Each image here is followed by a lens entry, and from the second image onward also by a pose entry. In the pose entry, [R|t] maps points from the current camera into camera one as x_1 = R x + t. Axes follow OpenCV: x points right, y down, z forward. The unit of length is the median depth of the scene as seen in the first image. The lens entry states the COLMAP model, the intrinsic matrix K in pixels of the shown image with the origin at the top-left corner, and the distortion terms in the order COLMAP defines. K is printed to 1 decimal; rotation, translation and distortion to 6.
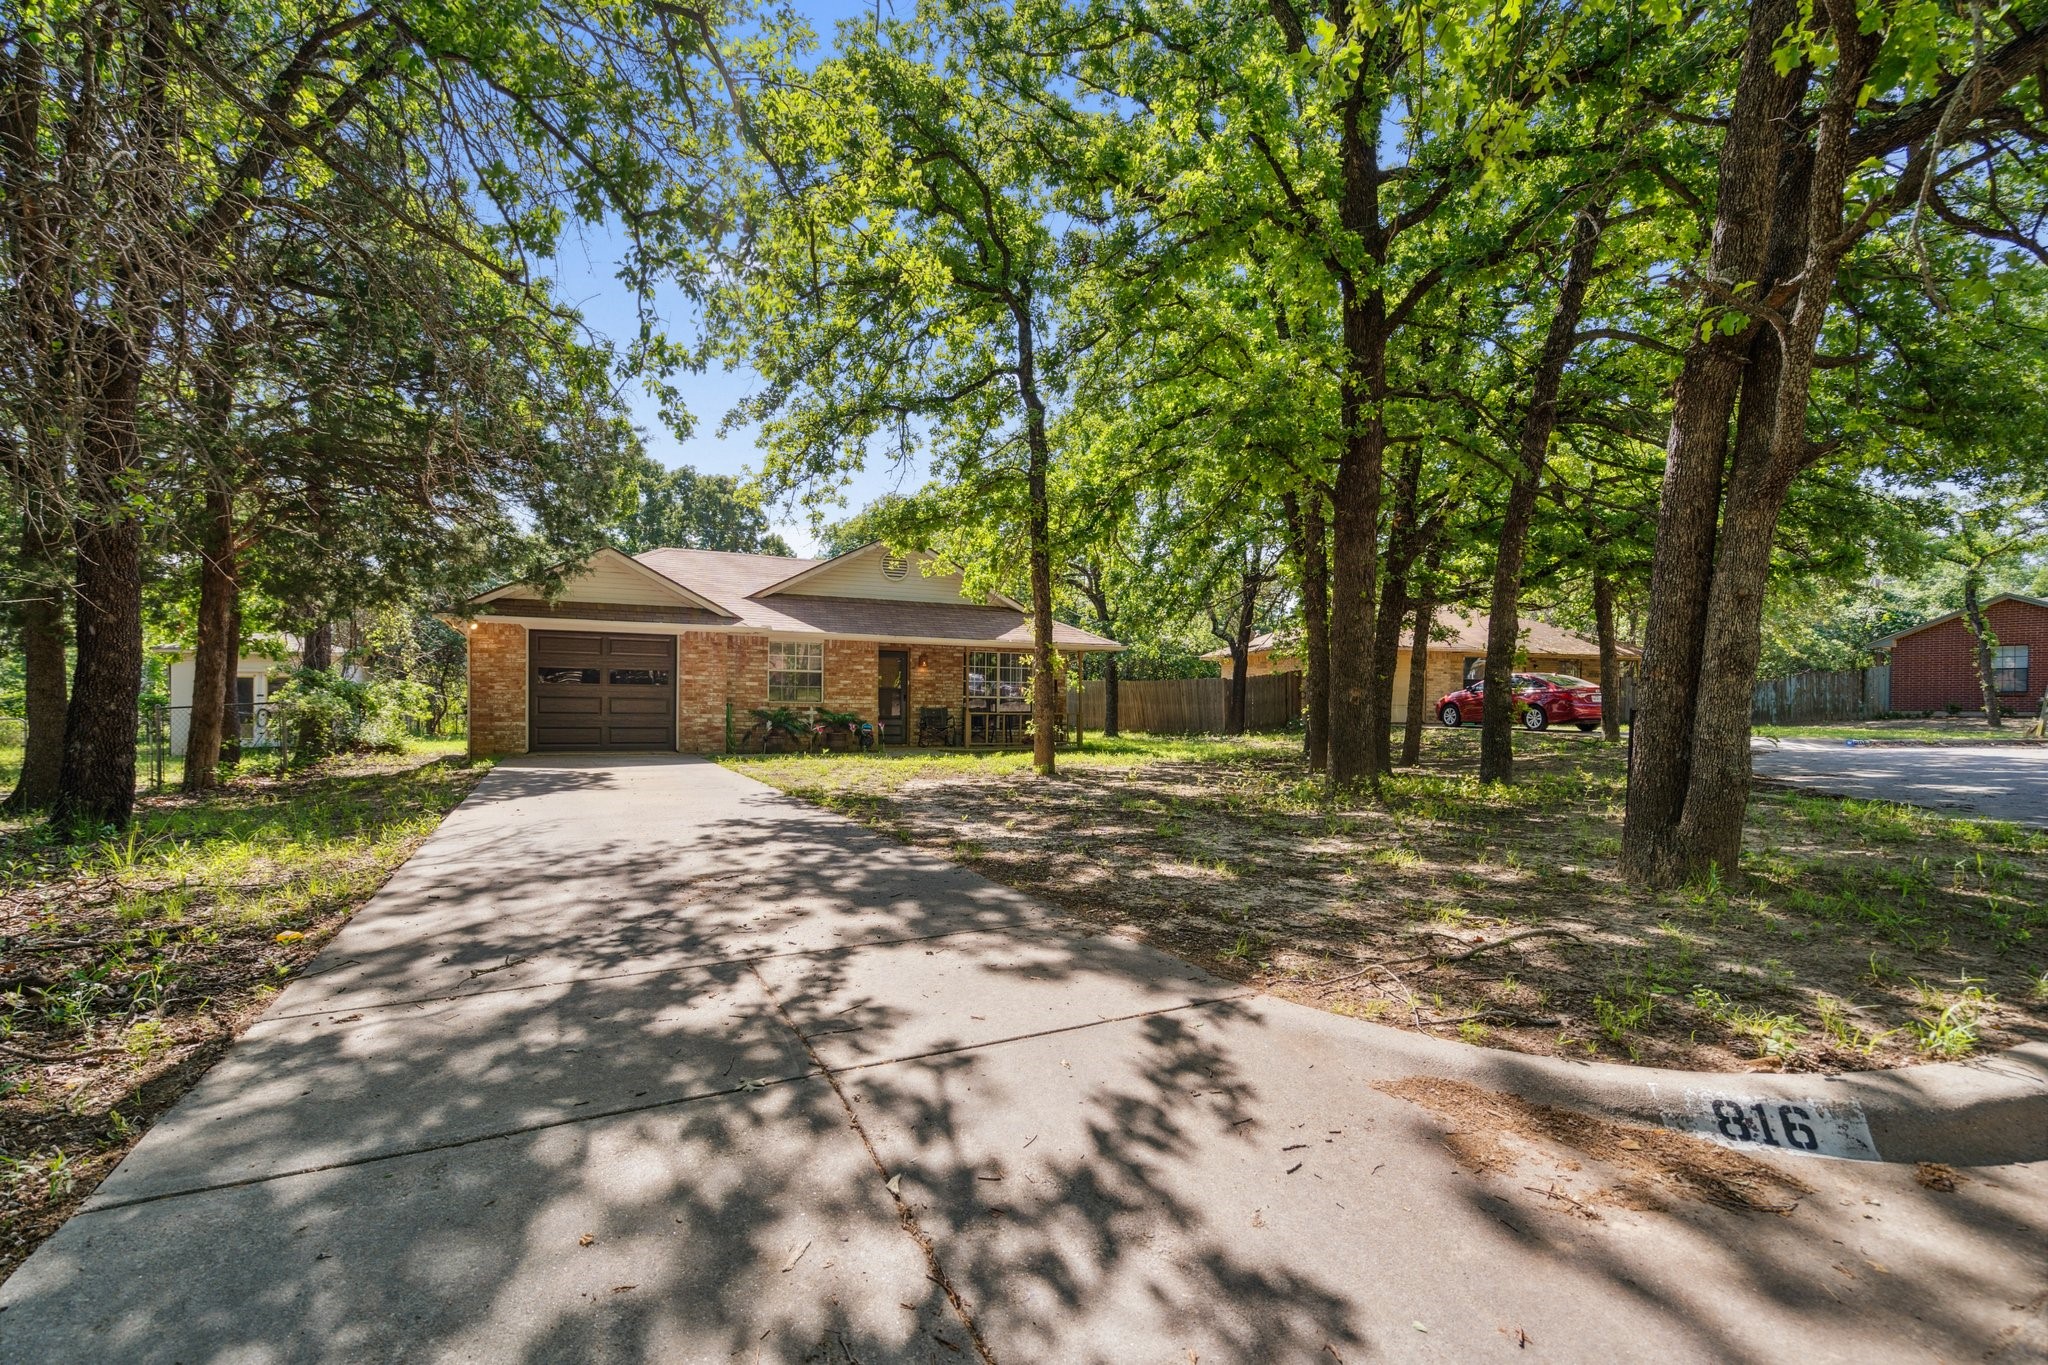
lens RADIAL K [[962.3, 0, 1011.3], [0, 962.3, 680.4], [0, 0, 1]] dist [-0.002868, -0.000176]
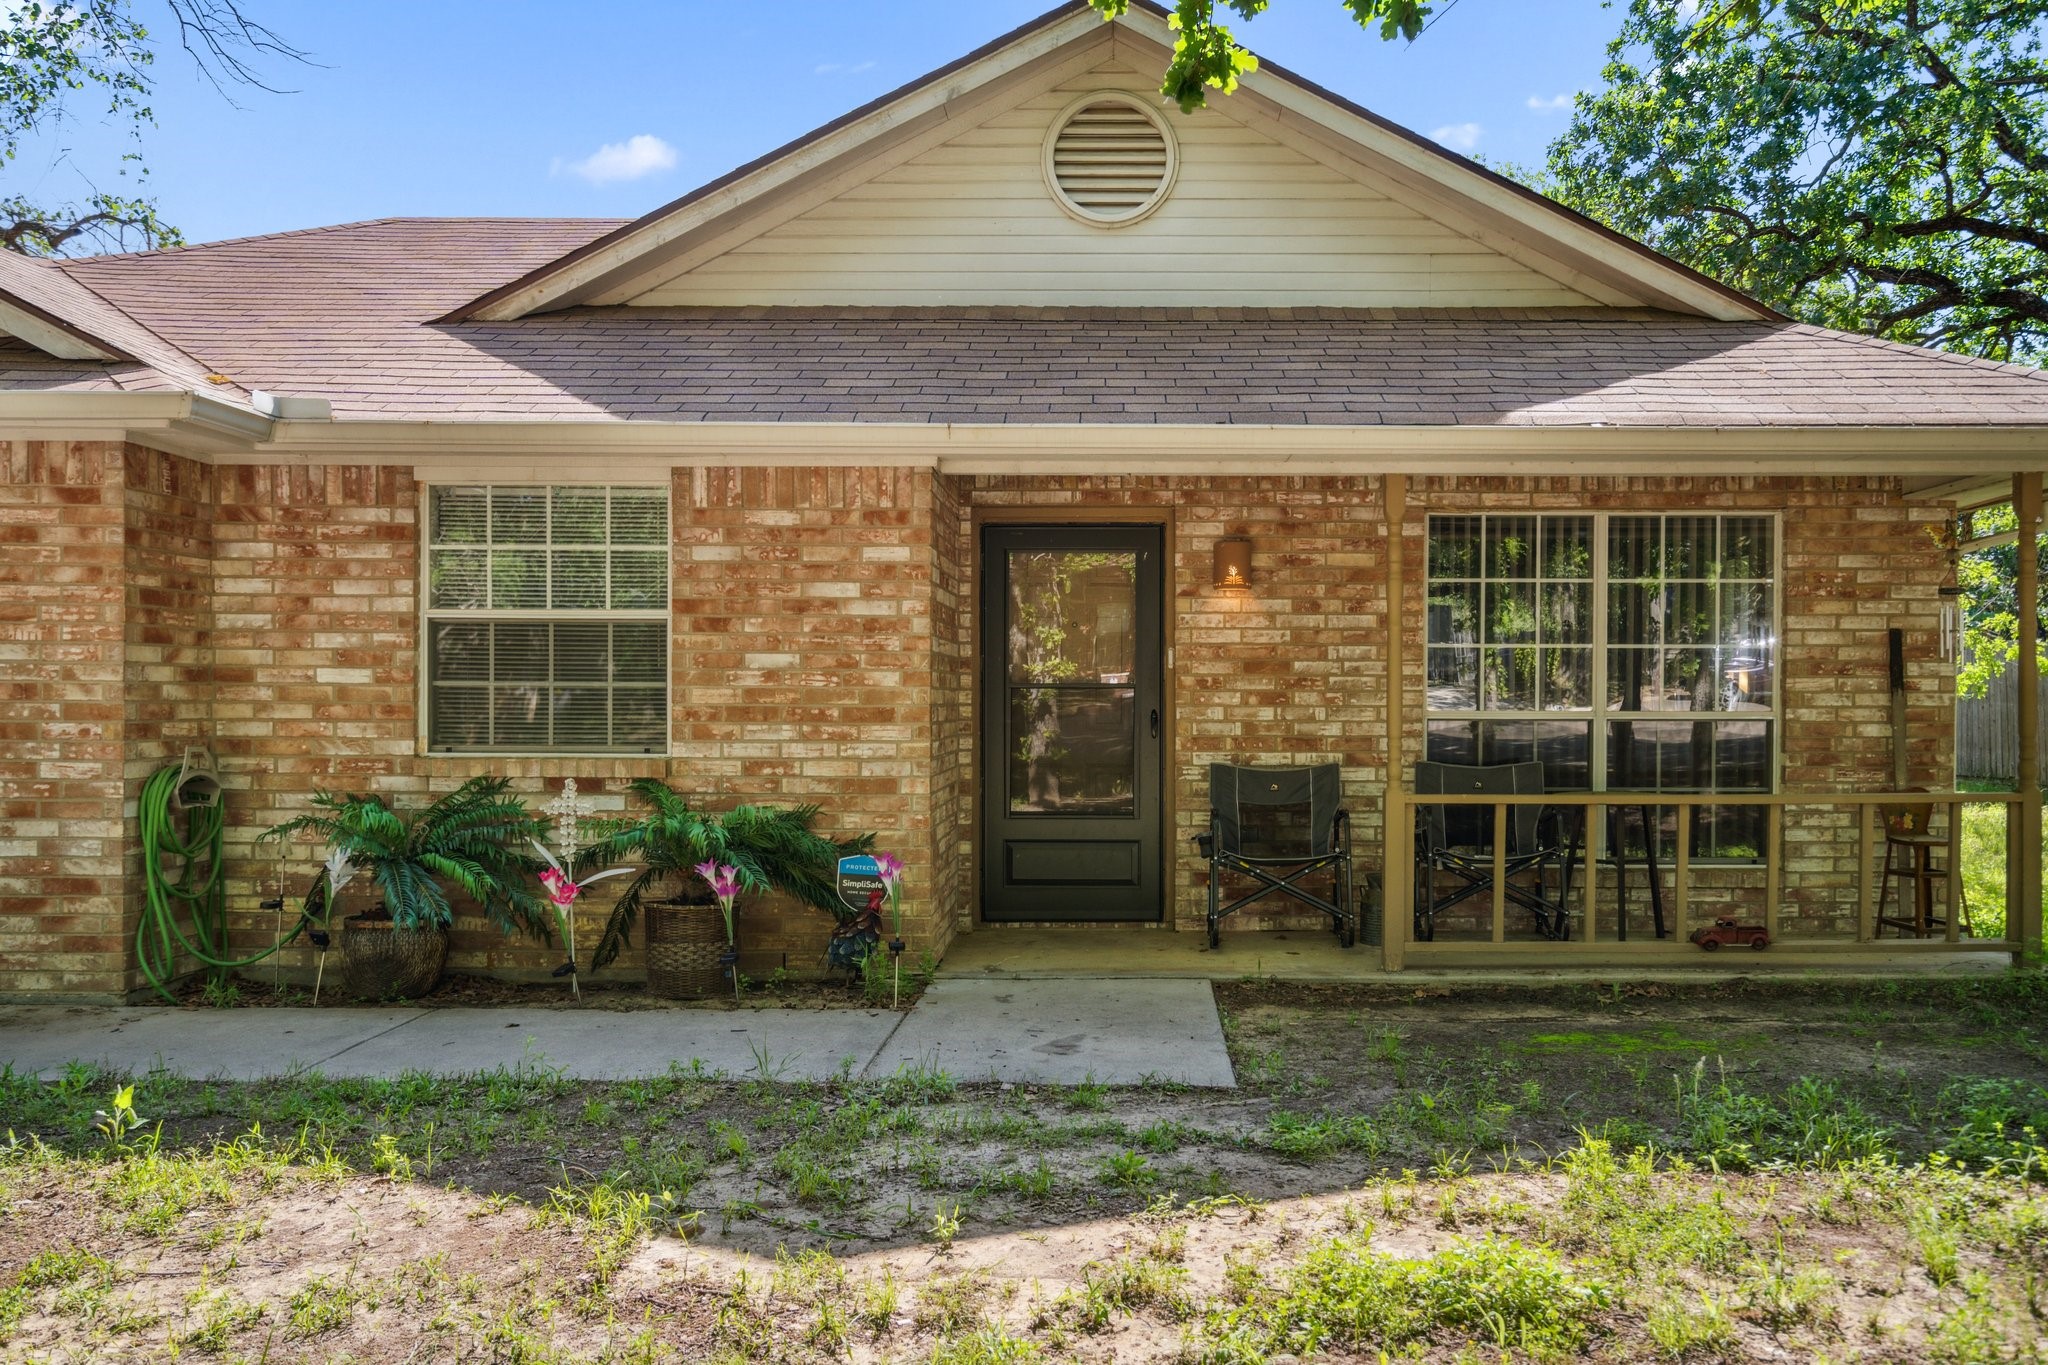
lens RADIAL K [[1584.5, 0, 1120.5], [0, 1584.5, 671.9], [0, 0, 1]] dist [0.015538, 0.003031]
pose [[0.898064, -0.015599, -0.439588, 0.054862], [0.019940, 0.999787, 0.005259, 0.004173], [0.439412, -0.013488, 0.898184, 0.721655]]
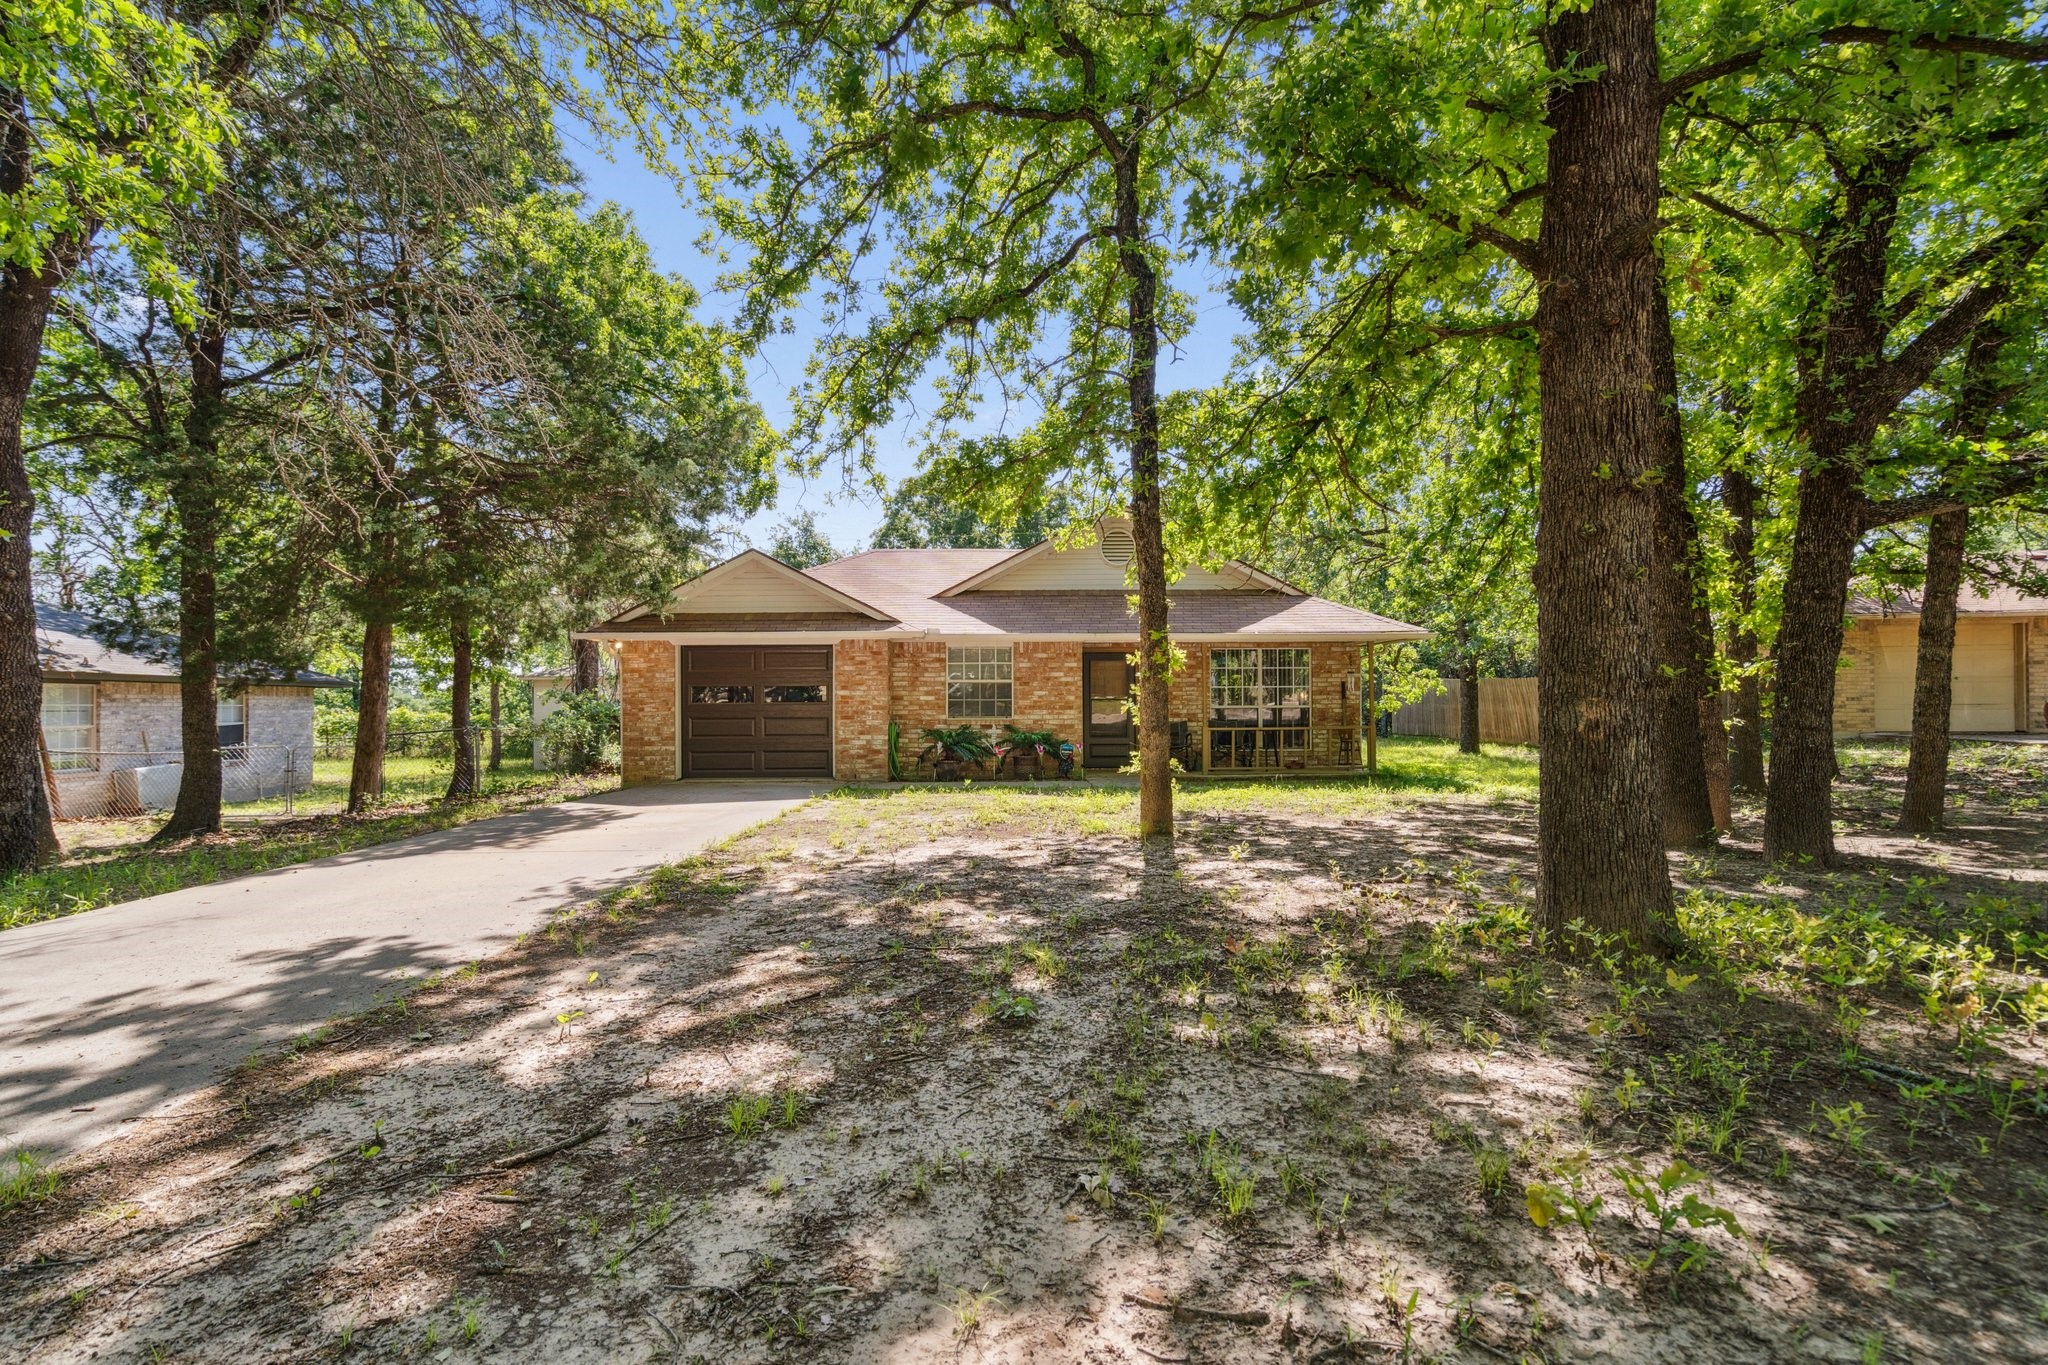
lens RADIAL K [[962.3, 0, 1028.6], [0, 962.3, 698.9], [0, 0, 1]] dist [-0.002868, -0.000176]
pose [[0.906456, -0.021019, -0.421778, 0.162870], [0.028052, 0.999552, 0.010475, -0.002118], [0.421368, -0.021327, 0.906639, 0.261795]]
